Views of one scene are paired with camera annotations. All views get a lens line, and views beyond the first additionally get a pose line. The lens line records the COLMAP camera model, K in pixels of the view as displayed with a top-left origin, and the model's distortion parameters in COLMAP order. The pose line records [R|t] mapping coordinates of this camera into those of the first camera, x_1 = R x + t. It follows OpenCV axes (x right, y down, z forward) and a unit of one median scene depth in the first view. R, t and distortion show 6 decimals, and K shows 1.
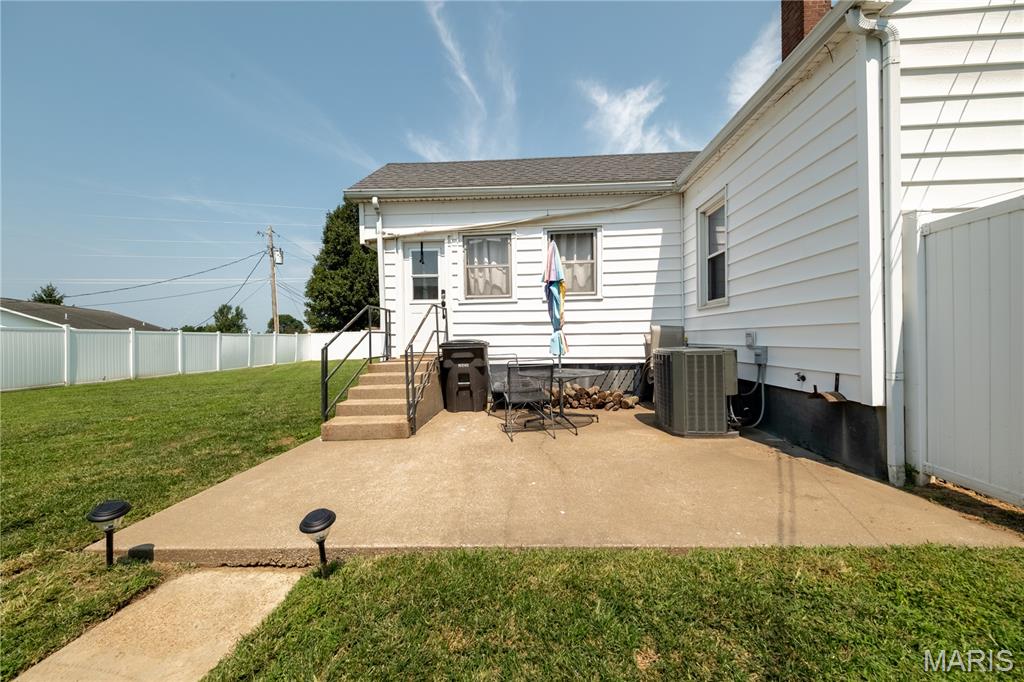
lens RADIAL K [[361.1, 0, 512.3], [0, 361.1, 343.0], [0, 0, 1]] dist [0.001984, 0.000065]
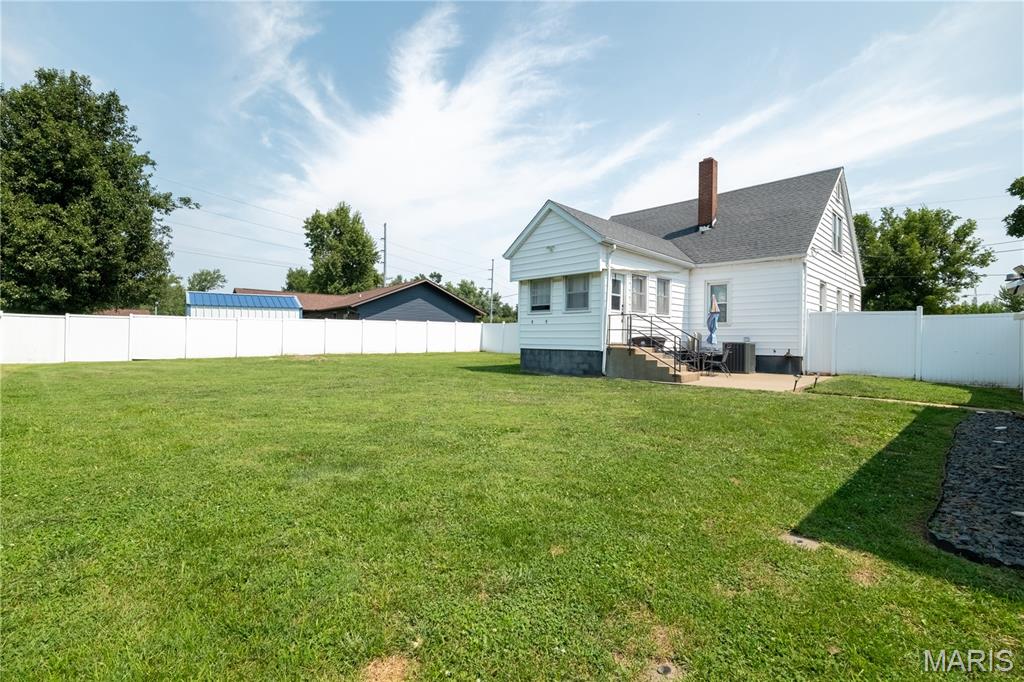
lens RADIAL K [[461.4, 0, 513.2], [0, 461.4, 339.1], [0, 0, 1]] dist [0.004198, 0.000219]
pose [[0.672251, 0.016894, 0.740130, -2.070322], [-0.014527, 0.999848, -0.009627, 0.034215], [-0.740180, -0.004280, 0.672395, -0.030135]]
